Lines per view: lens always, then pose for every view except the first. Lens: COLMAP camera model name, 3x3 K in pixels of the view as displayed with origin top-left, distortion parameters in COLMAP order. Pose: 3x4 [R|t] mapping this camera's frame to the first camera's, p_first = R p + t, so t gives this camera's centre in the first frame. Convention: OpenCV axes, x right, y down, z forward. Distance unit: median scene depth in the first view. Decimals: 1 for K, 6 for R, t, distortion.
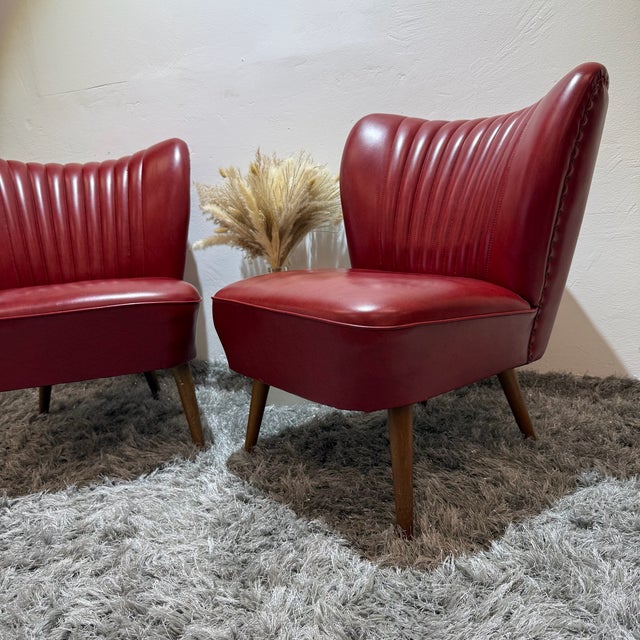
lens RADIAL K [[603.6, 0, 320.0], [0, 603.6, 320.0], [0, 0, 1]] dist [0.122191, -0.245549]
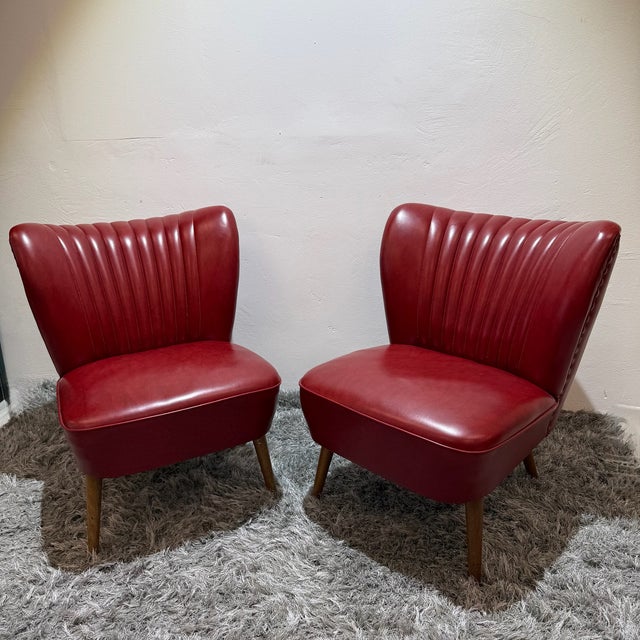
lens RADIAL K [[626.9, 0, 306.5], [0, 626.9, 307.4], [0, 0, 1]] dist [0.077812, -0.135012]
pose [[0.988428, -0.014261, 0.151020, -0.317735], [-0.003747, 0.992972, 0.118293, -0.307896], [-0.151646, -0.117490, 0.981427, -0.198869]]
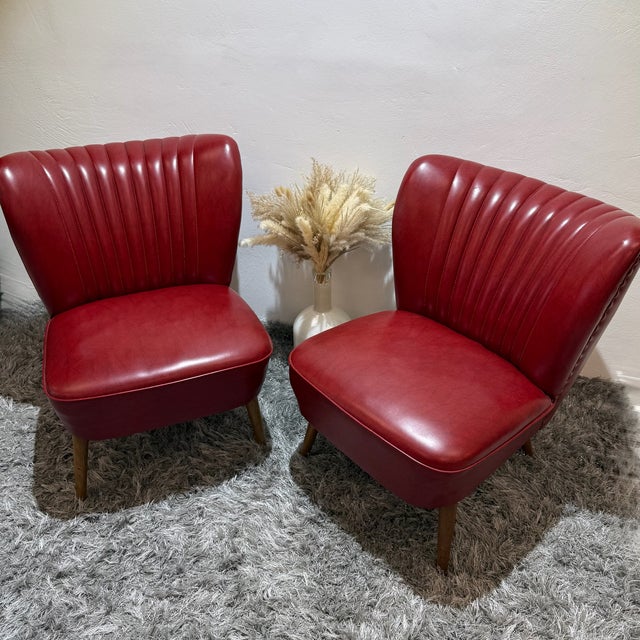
lens RADIAL K [[674.7, 0, 322.6], [0, 674.7, 296.6], [0, 0, 1]] dist [0.160783, -0.347792]
pose [[0.994341, 0.029412, 0.102086, -0.226356], [-0.063932, 0.933104, 0.353878, -0.561326], [-0.084849, -0.358402, 0.929703, -0.166291]]
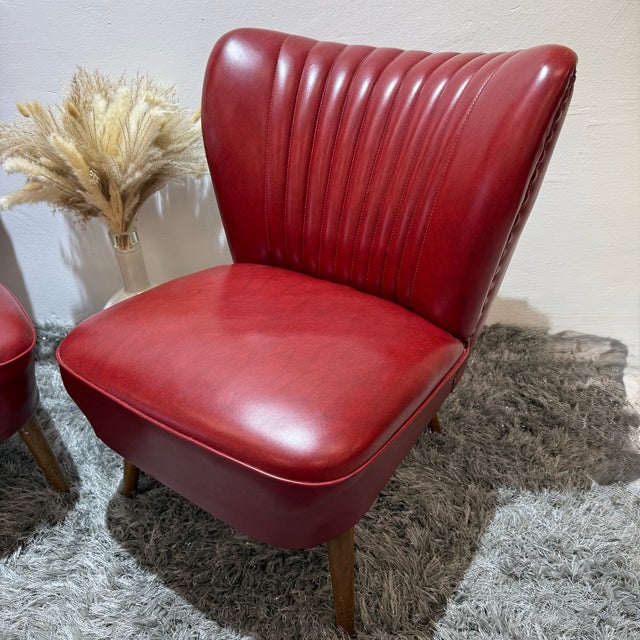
lens RADIAL K [[603.6, 0, 320.0], [0, 603.6, 320.0], [0, 0, 1]] dist [0.122191, -0.245549]
pose [[0.955146, -0.121696, 0.269975, -0.063477], [0.022096, 0.938405, 0.344831, -0.287338], [-0.295311, -0.323398, 0.899002, 0.238849]]
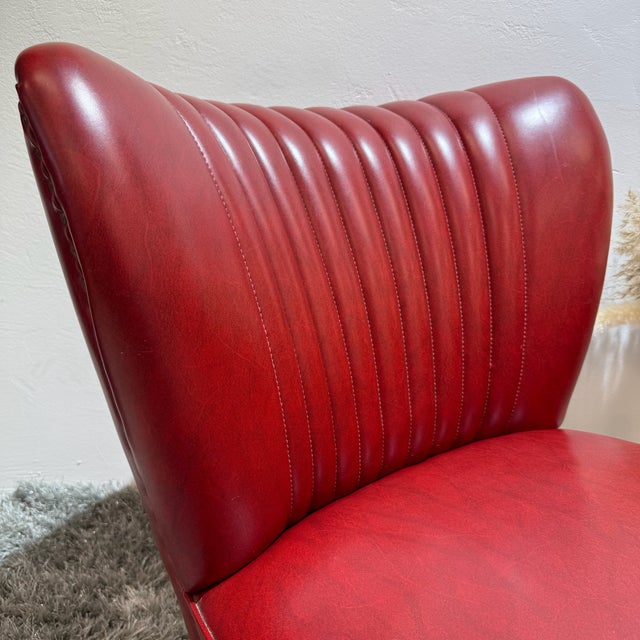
lens RADIAL K [[623.2, 0, 322.1], [0, 623.2, 332.3], [0, 0, 1]] dist [0.139296, -0.278254]
pose [[0.944759, -0.021608, 0.327052, -0.664098], [-0.036311, 0.984783, 0.169954, -0.234618], [-0.325748, -0.172441, 0.929598, 0.761041]]
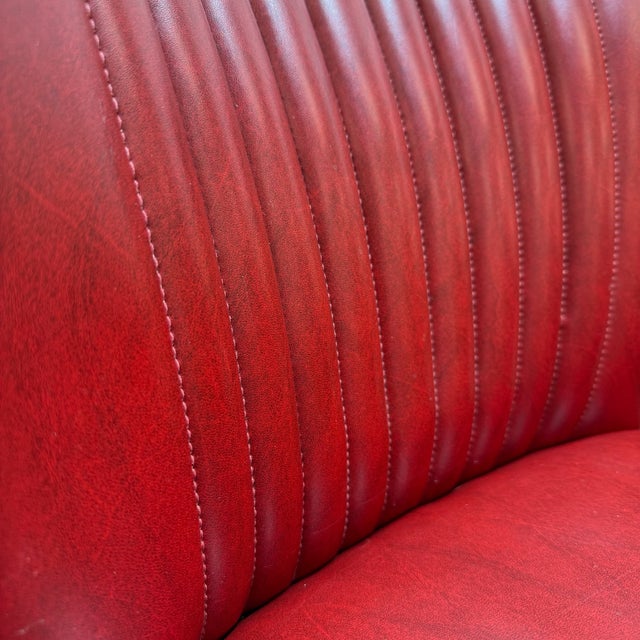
lens RADIAL K [[623.2, 0, 322.1], [0, 623.2, 332.3], [0, 0, 1]] dist [0.139296, -0.278254]
pose [[0.899271, -0.011334, 0.437246, -0.597034], [-0.051480, 0.989973, 0.131539, -0.153235], [-0.434353, -0.140799, 0.889670, 0.972658]]
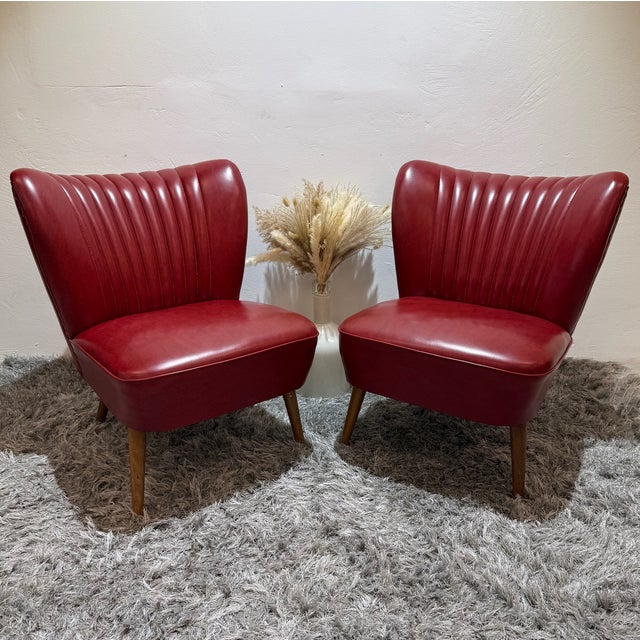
lens RADIAL K [[623.2, 0, 322.1], [0, 623.2, 332.3], [0, 0, 1]] dist [0.139296, -0.278254]
pose [[0.926254, -0.052892, 0.373171, -0.624085], [-0.006373, 0.987765, 0.155821, -0.212210], [-0.376847, -0.146708, 0.914584, -0.137715]]
